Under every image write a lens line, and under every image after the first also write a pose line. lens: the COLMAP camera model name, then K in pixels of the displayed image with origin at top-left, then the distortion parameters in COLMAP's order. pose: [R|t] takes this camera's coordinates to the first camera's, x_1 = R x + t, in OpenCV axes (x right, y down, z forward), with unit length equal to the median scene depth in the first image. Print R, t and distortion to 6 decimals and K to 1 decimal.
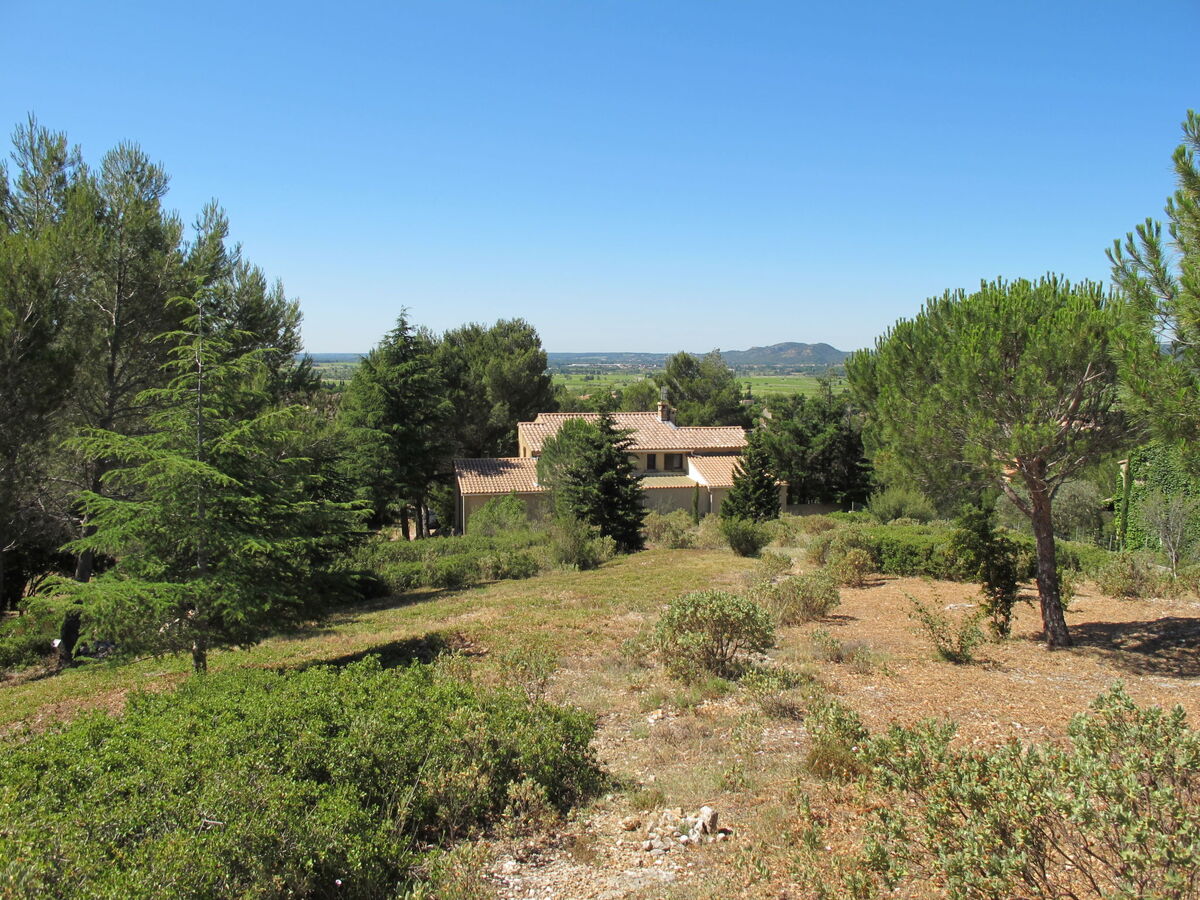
lens RADIAL K [[733.9, 0, 600.2], [0, 733.9, 376.0], [0, 0, 1]] dist [-0.047780, 0.017881]
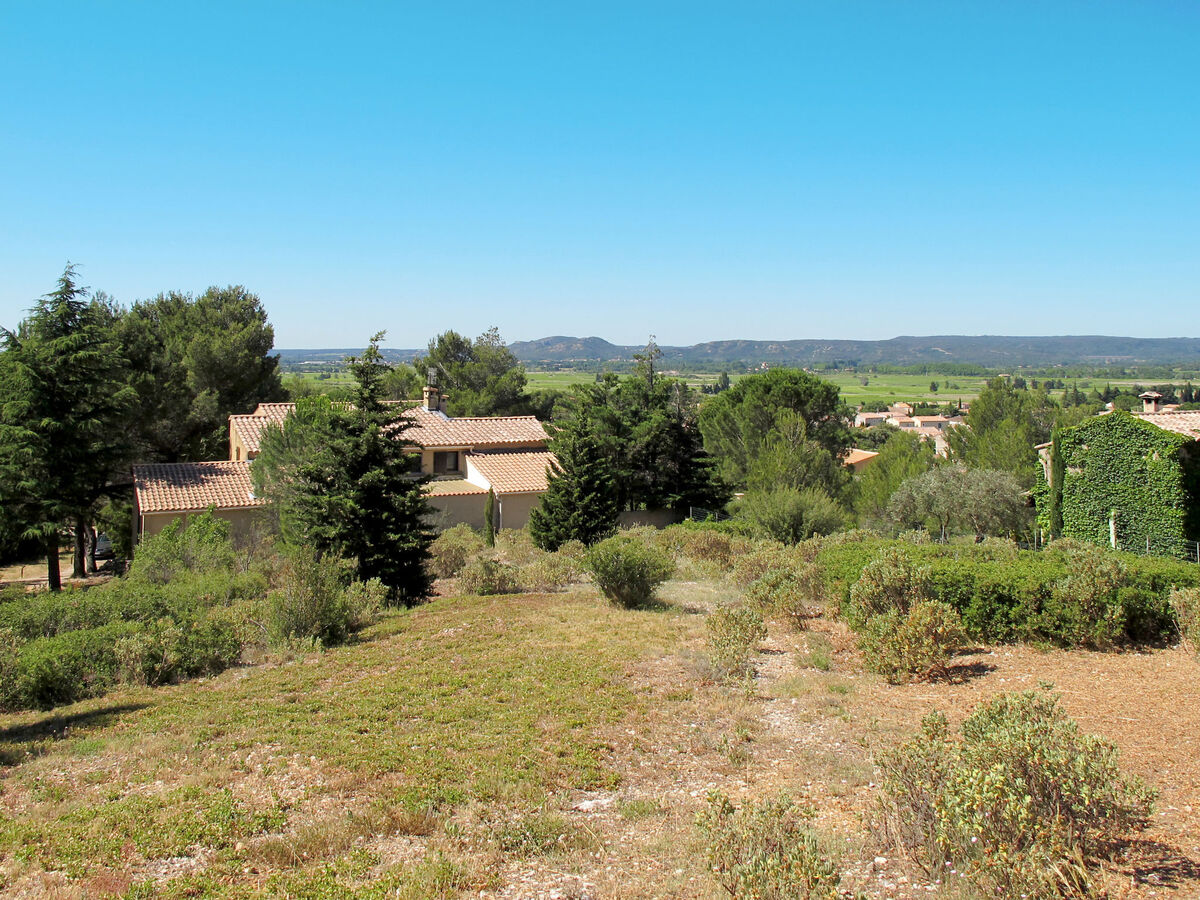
lens RADIAL K [[733.9, 0, 600.2], [0, 733.9, 376.0], [0, 0, 1]] dist [-0.047780, 0.017881]
pose [[0.939714, 0.025205, 0.341032, -0.012356], [-0.021410, 0.999660, -0.014887, 0.033999], [-0.341291, 0.006688, 0.939934, 0.217006]]
